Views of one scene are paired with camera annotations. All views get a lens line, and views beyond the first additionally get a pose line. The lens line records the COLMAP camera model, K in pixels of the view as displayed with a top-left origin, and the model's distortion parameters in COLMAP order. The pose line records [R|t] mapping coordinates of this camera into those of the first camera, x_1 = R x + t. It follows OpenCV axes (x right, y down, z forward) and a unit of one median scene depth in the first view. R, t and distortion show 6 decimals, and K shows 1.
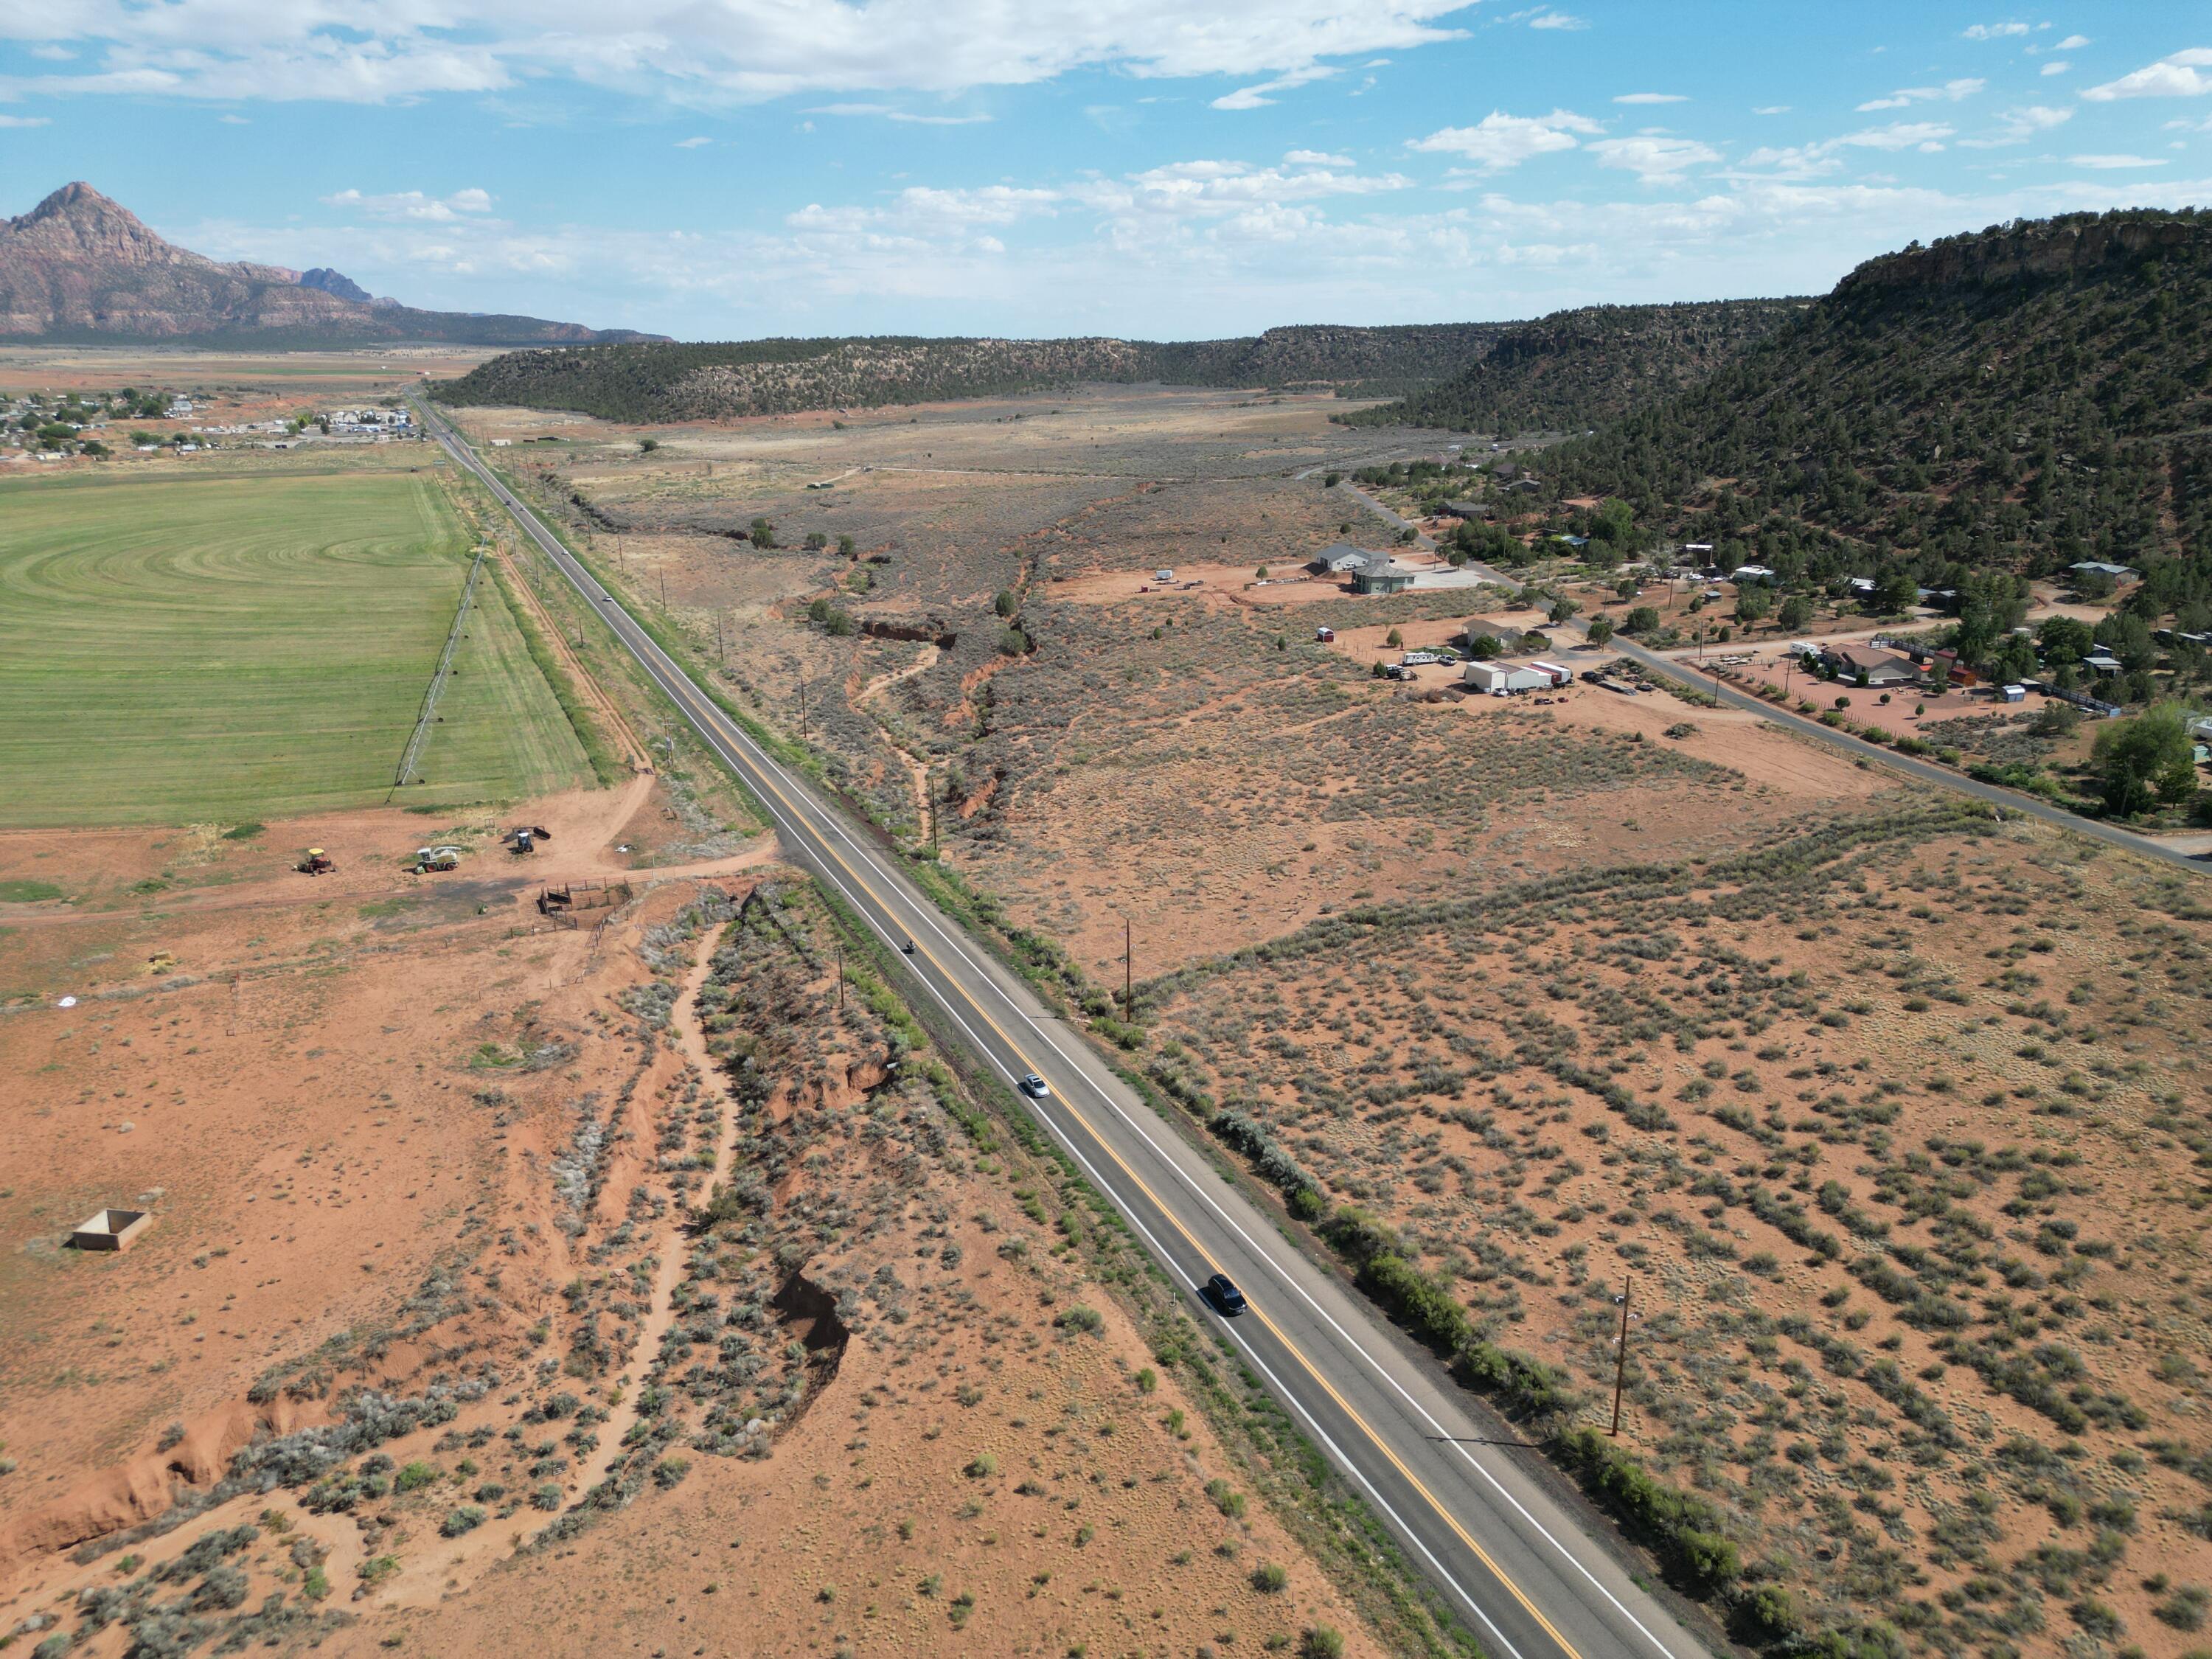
lens RADIAL K [[1558.3, 0, 1102.3], [0, 1558.3, 831.8], [0, 0, 1]] dist [0.058974, -0.050946]
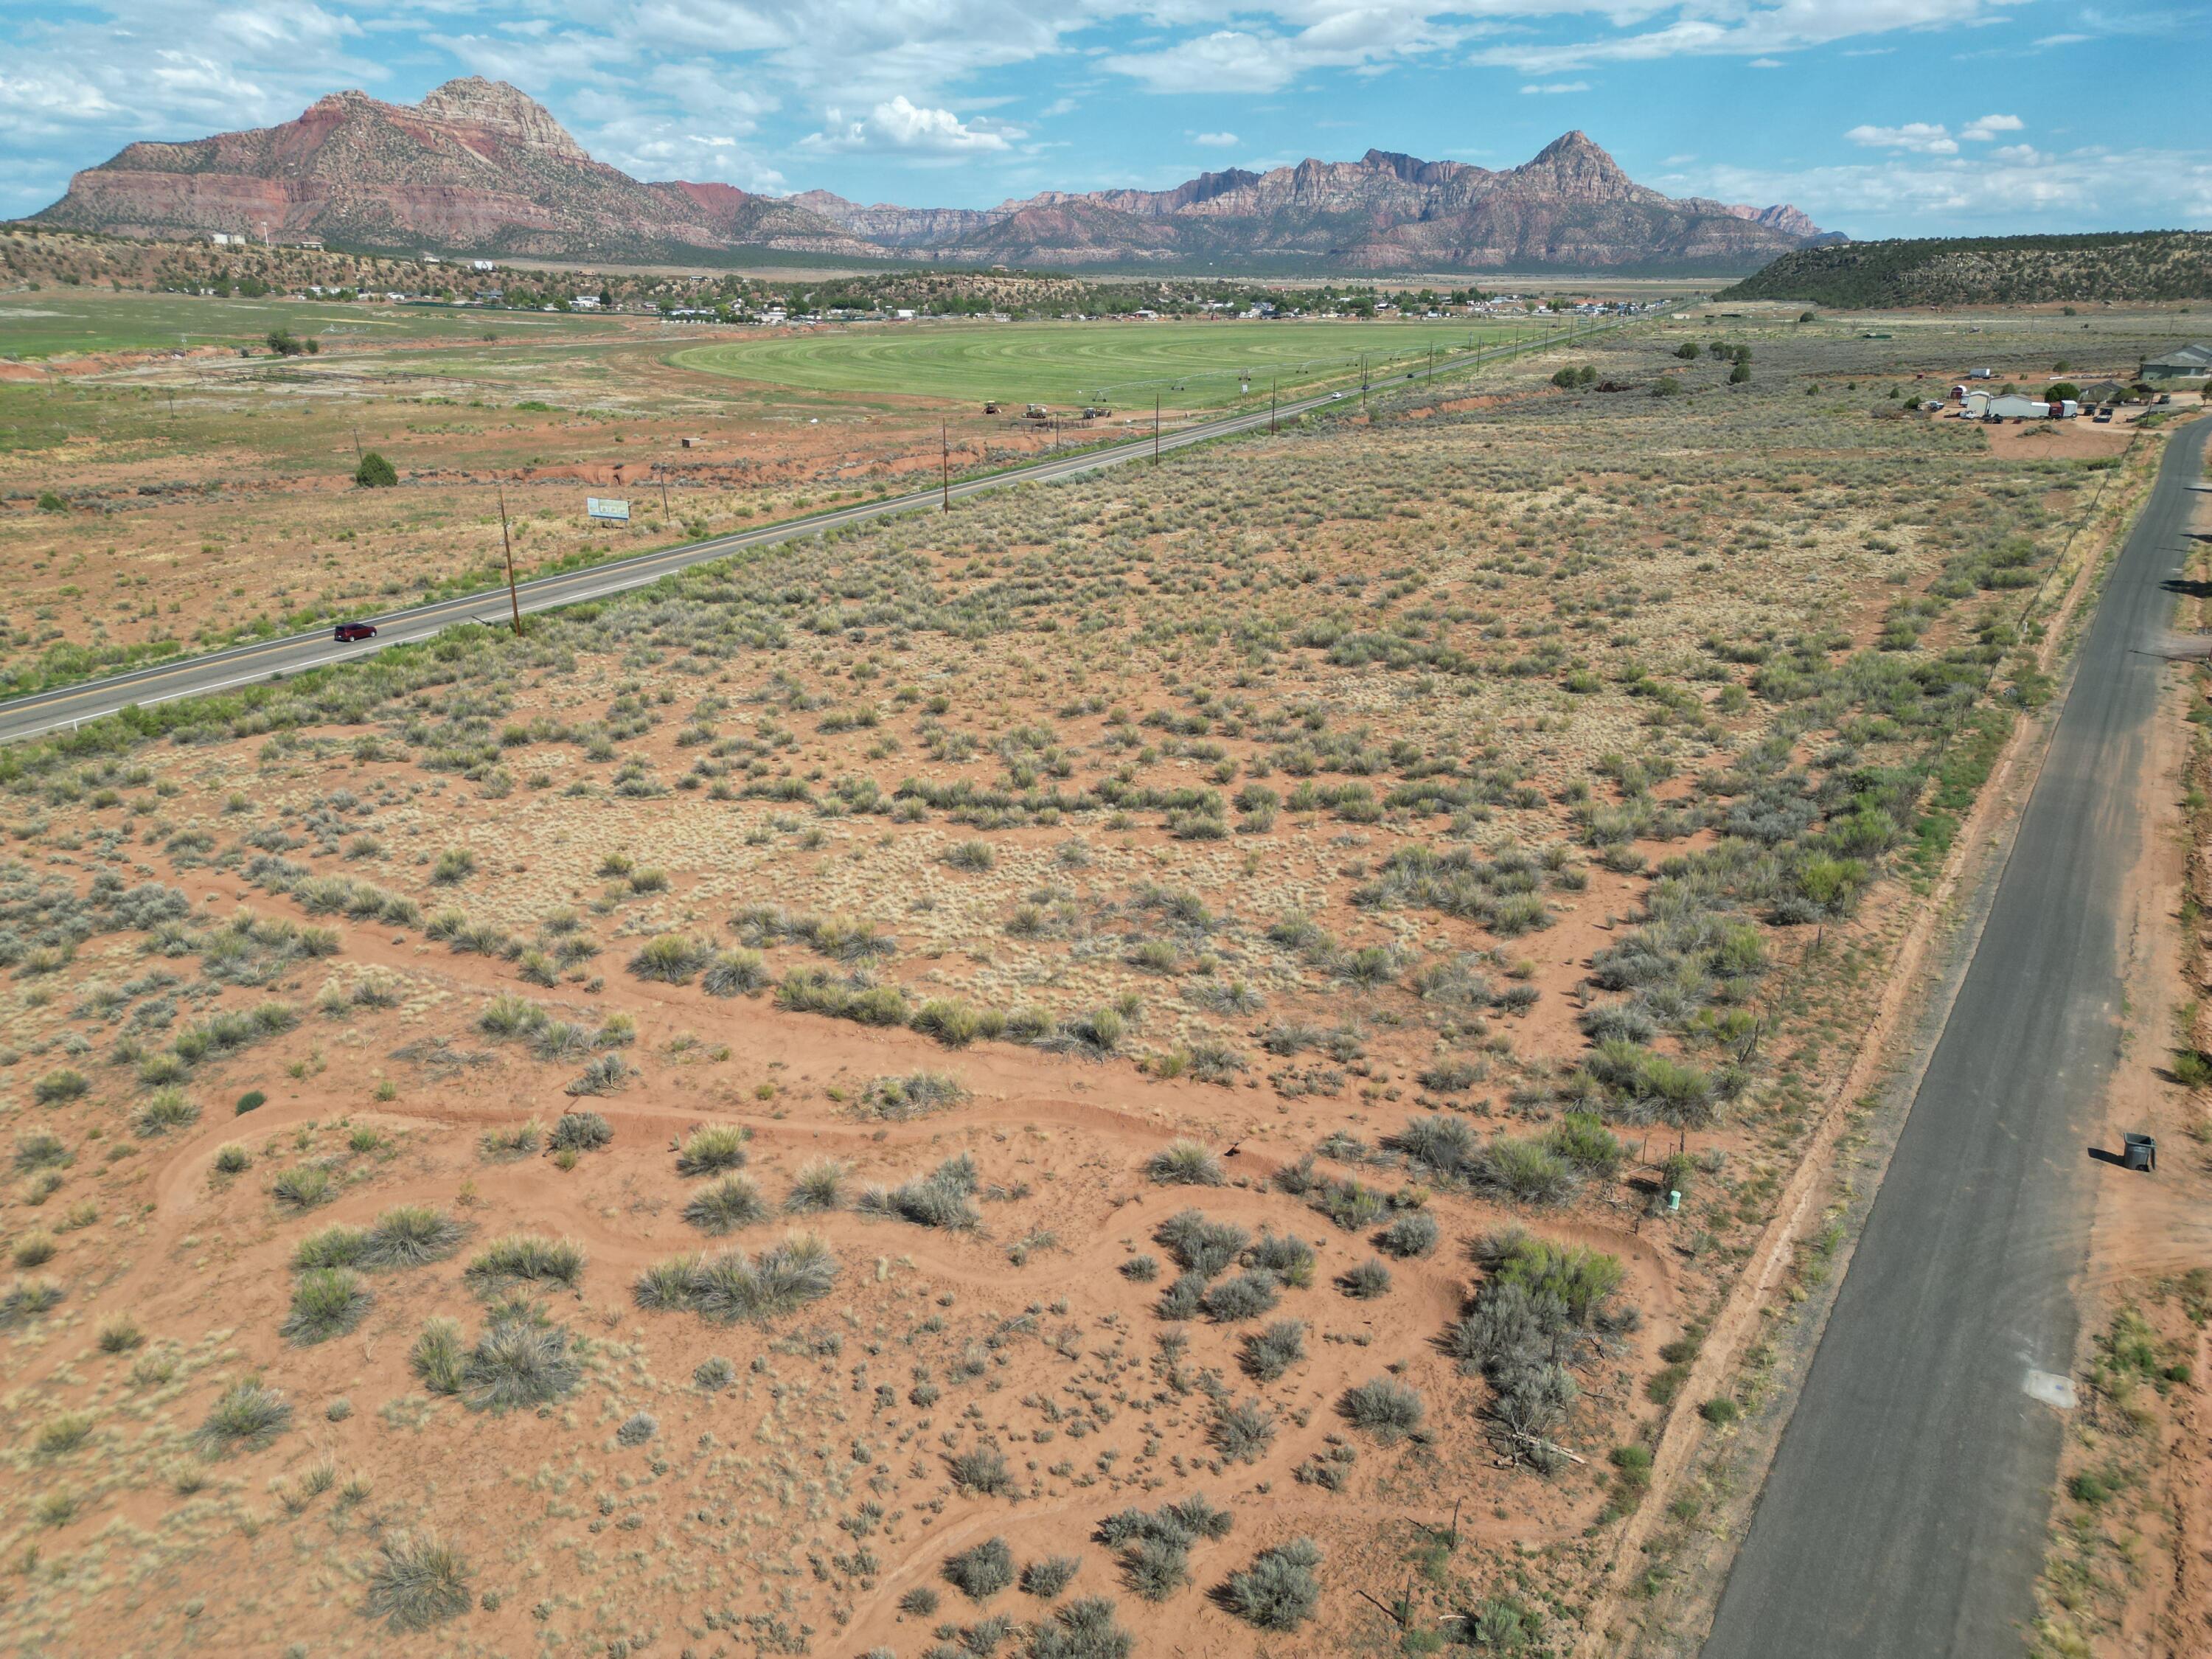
lens RADIAL K [[1558.3, 0, 1109.9], [0, 1558.3, 842.6], [0, 0, 1]] dist [0.058974, -0.050946]
pose [[0.679578, 0.251409, -0.689179, 0.439879], [-0.224351, 0.965658, 0.131043, 0.108422], [0.698456, 0.065564, 0.712643, -0.042321]]
